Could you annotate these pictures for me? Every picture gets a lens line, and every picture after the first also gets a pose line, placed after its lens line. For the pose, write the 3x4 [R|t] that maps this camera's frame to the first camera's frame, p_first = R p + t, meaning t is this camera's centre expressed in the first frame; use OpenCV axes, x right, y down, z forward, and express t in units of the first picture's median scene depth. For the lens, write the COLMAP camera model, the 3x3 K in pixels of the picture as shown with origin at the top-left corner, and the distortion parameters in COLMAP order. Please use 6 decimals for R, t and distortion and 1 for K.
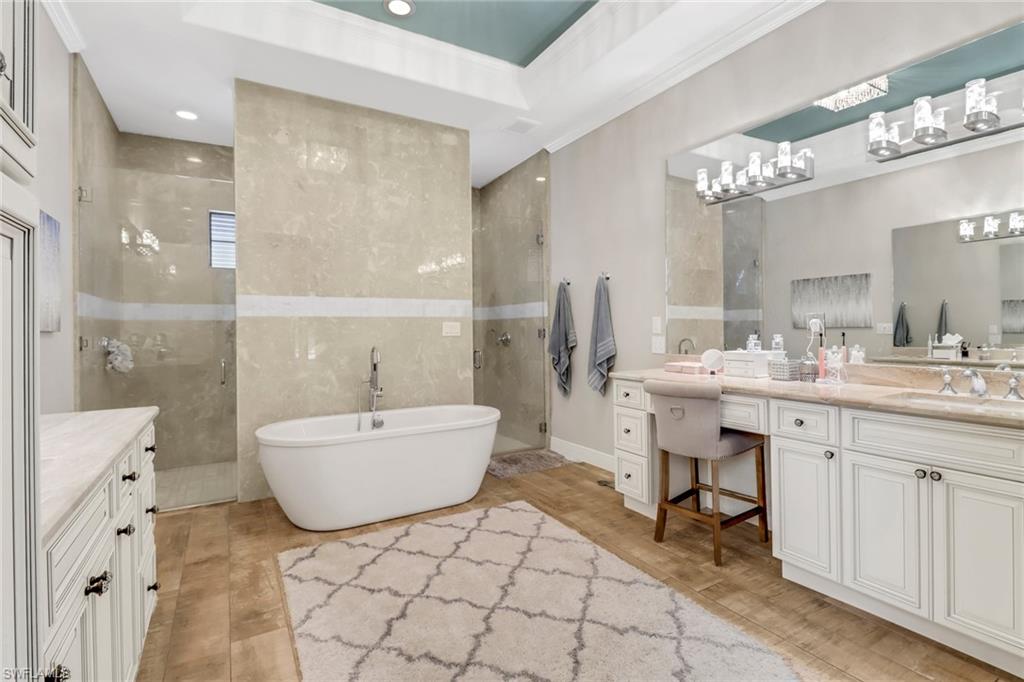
lens RADIAL K [[488.7, 0, 518.2], [0, 488.7, 334.2], [0, 0, 1]] dist [0.015827, -0.003296]
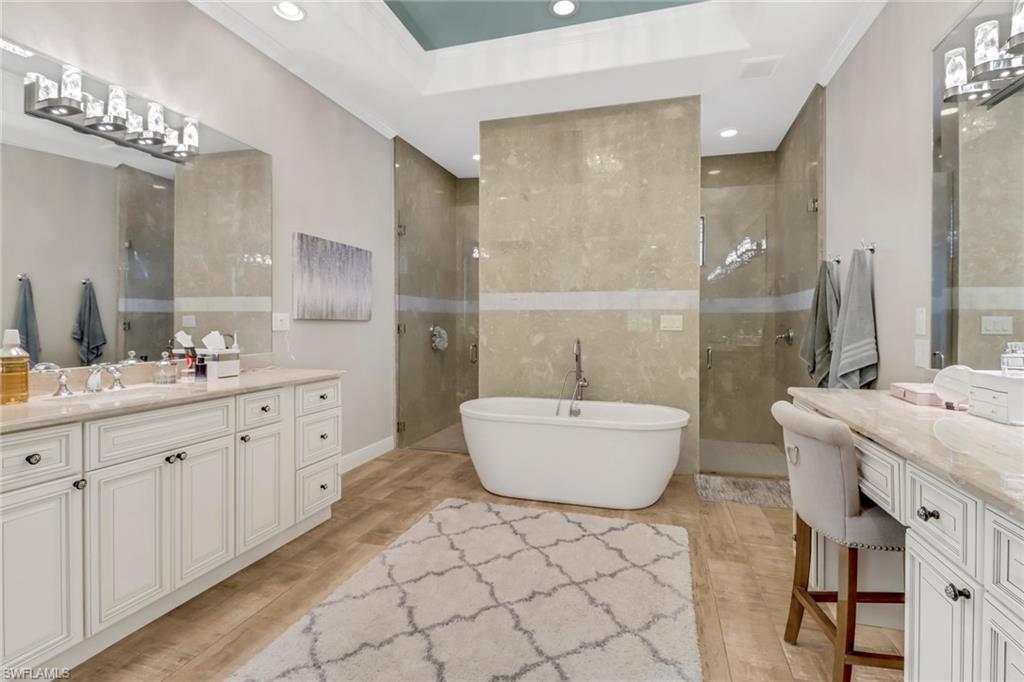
lens RADIAL K [[488.7, 0, 516.9], [0, 488.7, 331.1], [0, 0, 1]] dist [0.015827, -0.003296]
pose [[0.677147, 0.027502, -0.735334, 0.414763], [-0.020300, 0.999619, 0.018694, -0.007920], [0.735568, 0.002269, 0.677448, 0.211866]]
